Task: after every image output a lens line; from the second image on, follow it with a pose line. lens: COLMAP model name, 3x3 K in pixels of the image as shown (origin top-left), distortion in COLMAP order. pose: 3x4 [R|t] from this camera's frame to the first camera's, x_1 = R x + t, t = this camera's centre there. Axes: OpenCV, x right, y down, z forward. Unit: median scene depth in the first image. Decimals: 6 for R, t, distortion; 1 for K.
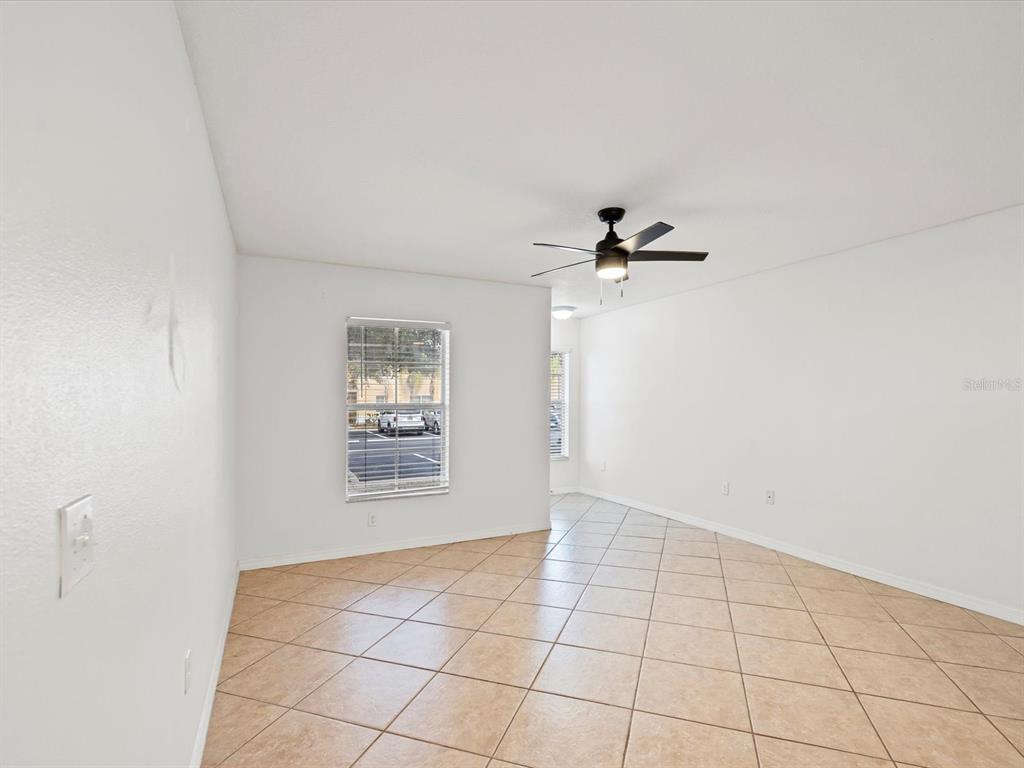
lens RADIAL K [[510.2, 0, 523.8], [0, 510.2, 400.6], [0, 0, 1]] dist [0.000887, -0.000186]
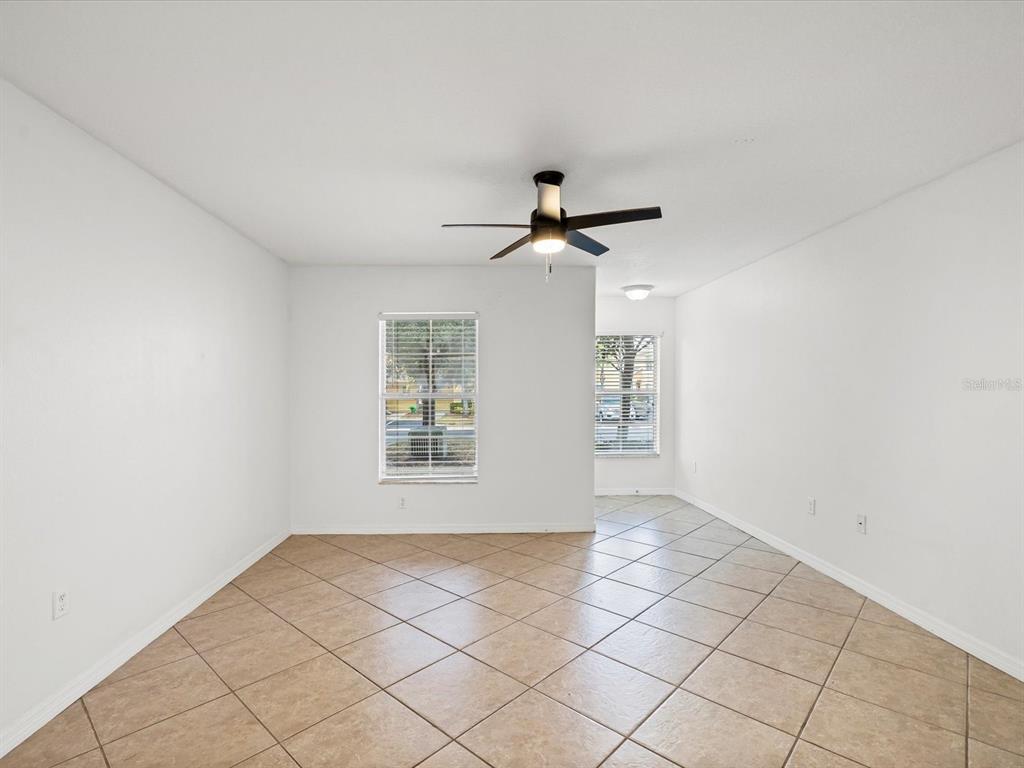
lens RADIAL K [[511.5, 0, 485.5], [0, 511.5, 394.2], [0, 0, 1]] dist [-0.001445, 0.000074]
pose [[0.906497, 0.007819, -0.422140, 0.294646], [-0.004131, 0.999945, 0.009651, -0.002300], [0.422192, -0.007004, 0.906479, 0.103272]]
